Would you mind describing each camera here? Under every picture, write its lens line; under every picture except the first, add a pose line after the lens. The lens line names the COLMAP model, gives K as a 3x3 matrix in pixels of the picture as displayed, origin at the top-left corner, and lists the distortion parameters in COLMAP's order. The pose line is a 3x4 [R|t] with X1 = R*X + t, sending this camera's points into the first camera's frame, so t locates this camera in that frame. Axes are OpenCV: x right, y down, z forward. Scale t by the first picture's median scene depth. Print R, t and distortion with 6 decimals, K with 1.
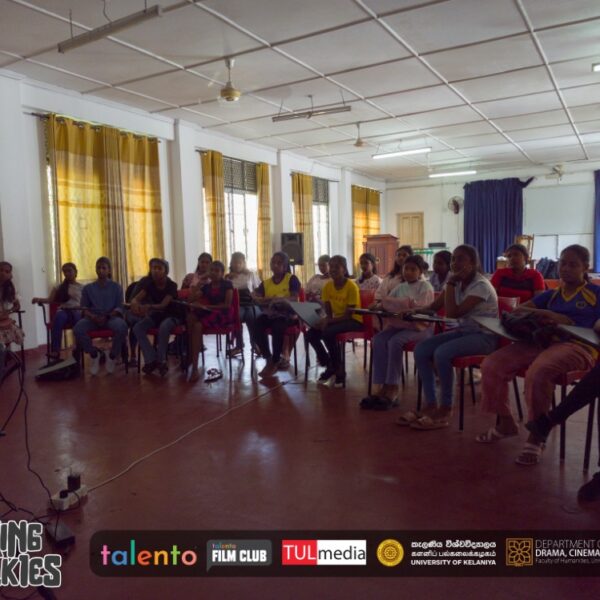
lens RADIAL K [[546.8, 0, 298.9], [0, 546.8, 306.7], [0, 0, 1]] dist [0.005792, 0.000000]
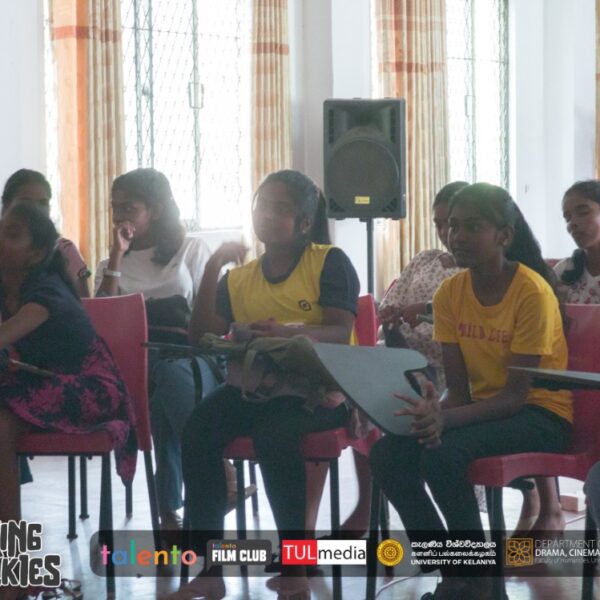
lens RADIAL K [[2099.5, 0, 300.7], [0, 2099.5, 299.7], [0, 0, 1]] dist [0.160286, 0.000000]
pose [[0.998372, 0.012321, -0.055688, 0.023161], [-0.014397, 0.999211, -0.037028, 0.005841], [0.055188, 0.037769, 0.997761, -0.067908]]
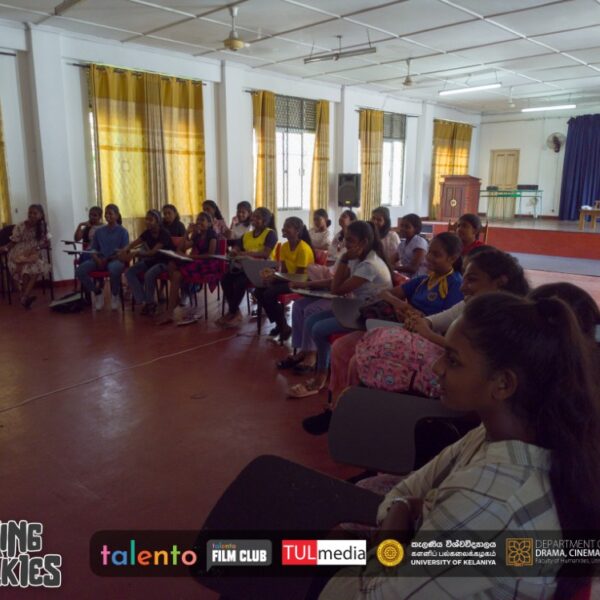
lens RADIAL K [[546.8, 0, 295.0], [0, 546.8, 301.5], [0, 0, 1]] dist [0.005792, 0.000000]
pose [[0.969110, 0.081276, -0.232854, 0.216698], [-0.051850, 0.990181, 0.129820, -0.046233], [0.241119, -0.113736, 0.963808, 0.001702]]
